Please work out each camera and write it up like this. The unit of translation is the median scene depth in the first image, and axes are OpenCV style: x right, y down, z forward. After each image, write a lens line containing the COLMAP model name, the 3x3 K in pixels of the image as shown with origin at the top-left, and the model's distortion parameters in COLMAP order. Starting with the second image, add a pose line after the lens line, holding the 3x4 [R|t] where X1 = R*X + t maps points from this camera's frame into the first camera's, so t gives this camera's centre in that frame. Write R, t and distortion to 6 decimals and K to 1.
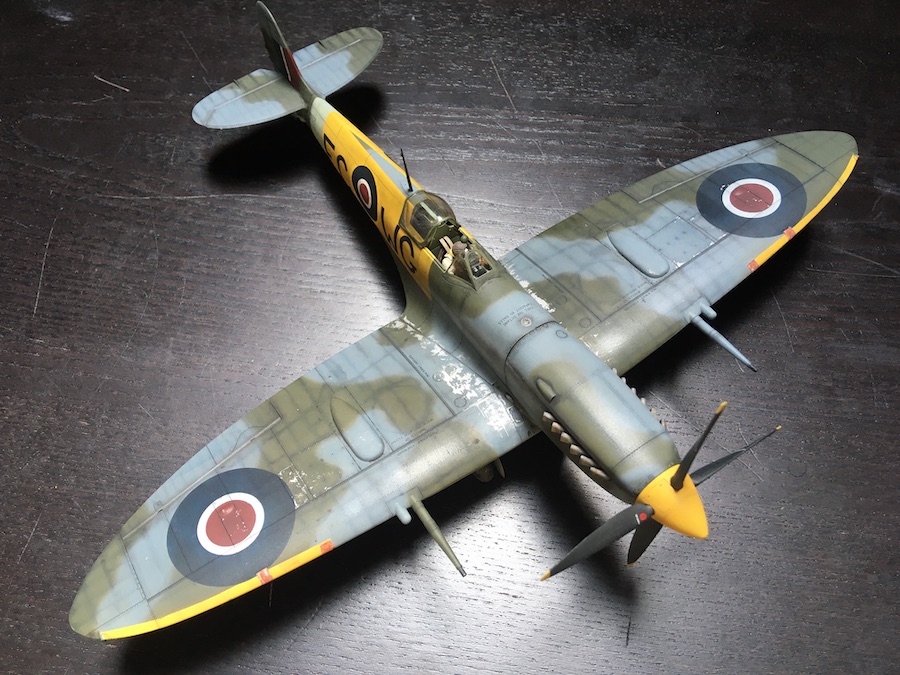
lens RADIAL K [[775.5, 0, 450.0], [0, 775.5, 337.5], [0, 0, 1]] dist [0.119262, -0.223021]
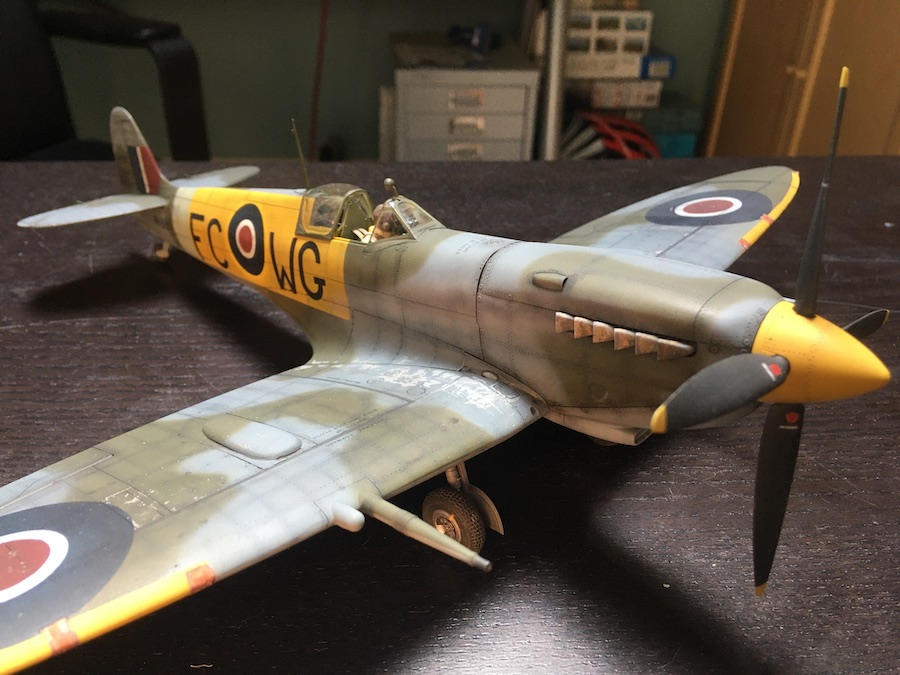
lens RADIAL K [[775.5, 0, 450.0], [0, 775.5, 337.5], [0, 0, 1]] dist [0.119262, -0.223021]
pose [[0.978147, -0.086941, 0.188865, -0.074654], [0.175854, 0.830572, -0.528418, 0.380950], [-0.110925, 0.550083, 0.827710, 0.438075]]
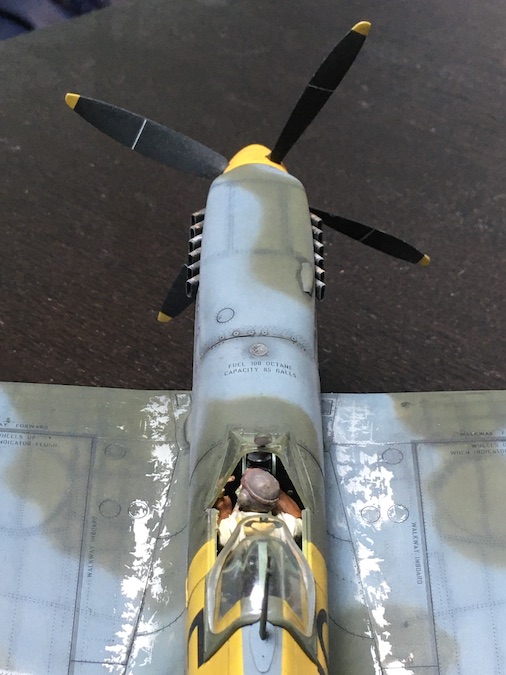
lens RADIAL K [[1465.1, 0, 253.0], [0, 1465.1, 337.5], [0, 0, 1]] dist [-0.012853, 0.560194]
pose [[-0.832456, -0.309699, 0.459459, -0.364744], [0.484316, -0.003868, 0.874885, -0.898246], [-0.269174, 0.950827, 0.153213, 0.764229]]
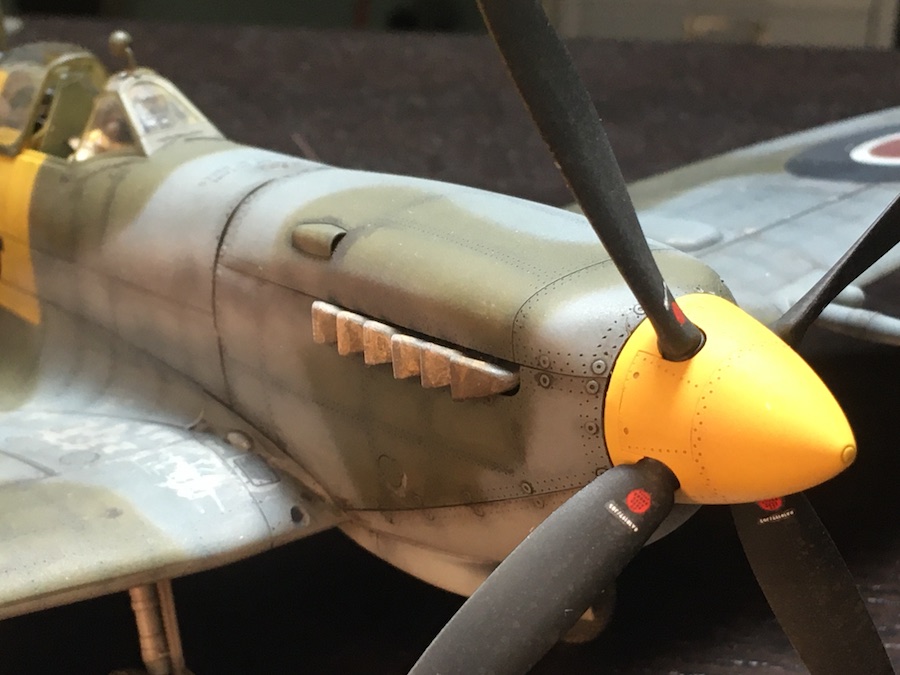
lens RADIAL K [[1953.5, 0, 450.0], [0, 1953.5, 337.5], [0, 0, 1]] dist [-0.012853, 0.560194]
pose [[0.999013, -0.003845, 0.044255, 0.123733], [0.030057, 0.792075, -0.609684, 0.512243], [-0.032710, 0.610412, 0.791408, 0.347233]]
